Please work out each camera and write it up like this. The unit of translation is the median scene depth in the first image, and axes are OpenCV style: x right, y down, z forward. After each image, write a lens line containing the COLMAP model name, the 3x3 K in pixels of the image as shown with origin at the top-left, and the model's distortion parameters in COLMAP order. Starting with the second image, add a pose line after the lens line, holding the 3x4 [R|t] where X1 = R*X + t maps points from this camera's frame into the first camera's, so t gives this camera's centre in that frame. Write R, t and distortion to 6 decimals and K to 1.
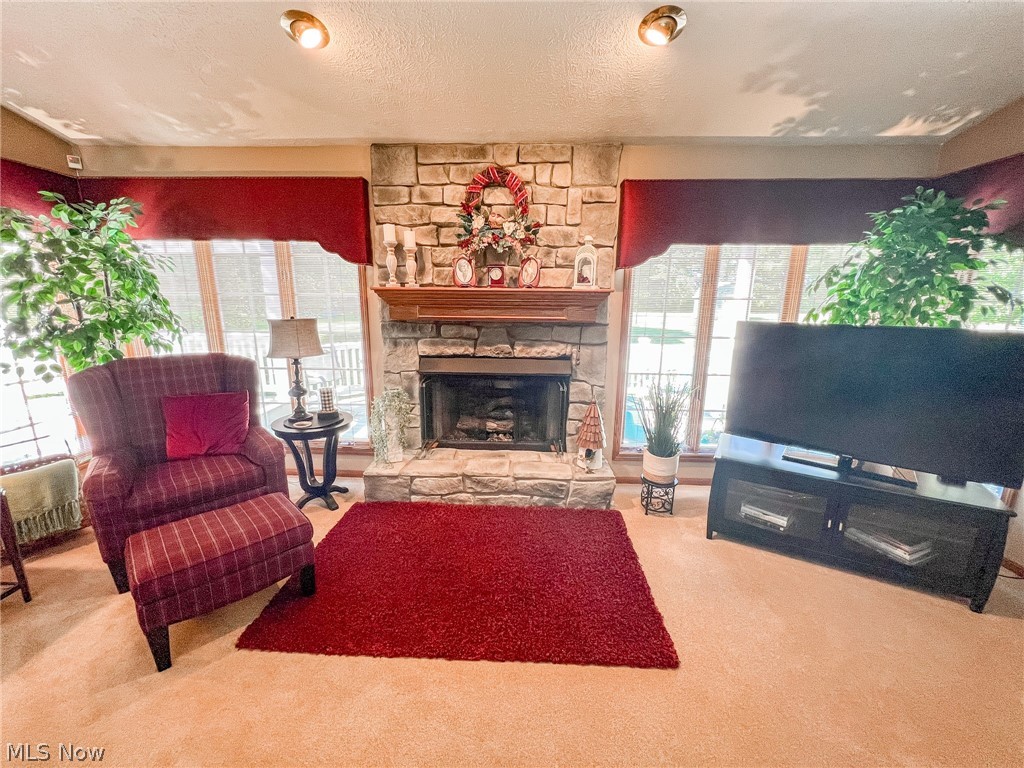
lens RADIAL K [[410.4, 0, 513.7], [0, 410.4, 382.6], [0, 0, 1]] dist [0.000705, -0.000195]
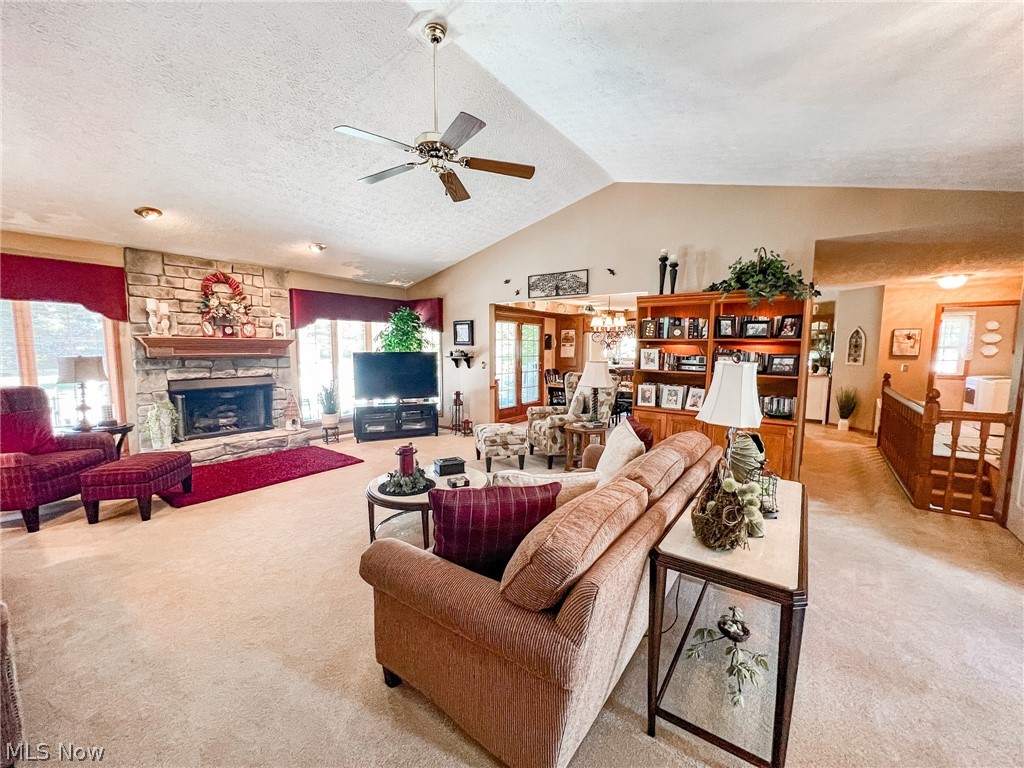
lens RADIAL K [[410.4, 0, 513.4], [0, 410.4, 387.3], [0, 0, 1]] dist [0.000705, -0.000195]
pose [[0.560453, -0.087709, 0.823529, -0.841972], [0.177435, 0.984003, -0.015954, 0.233052], [-0.808955, 0.155064, 0.567050, -0.996554]]
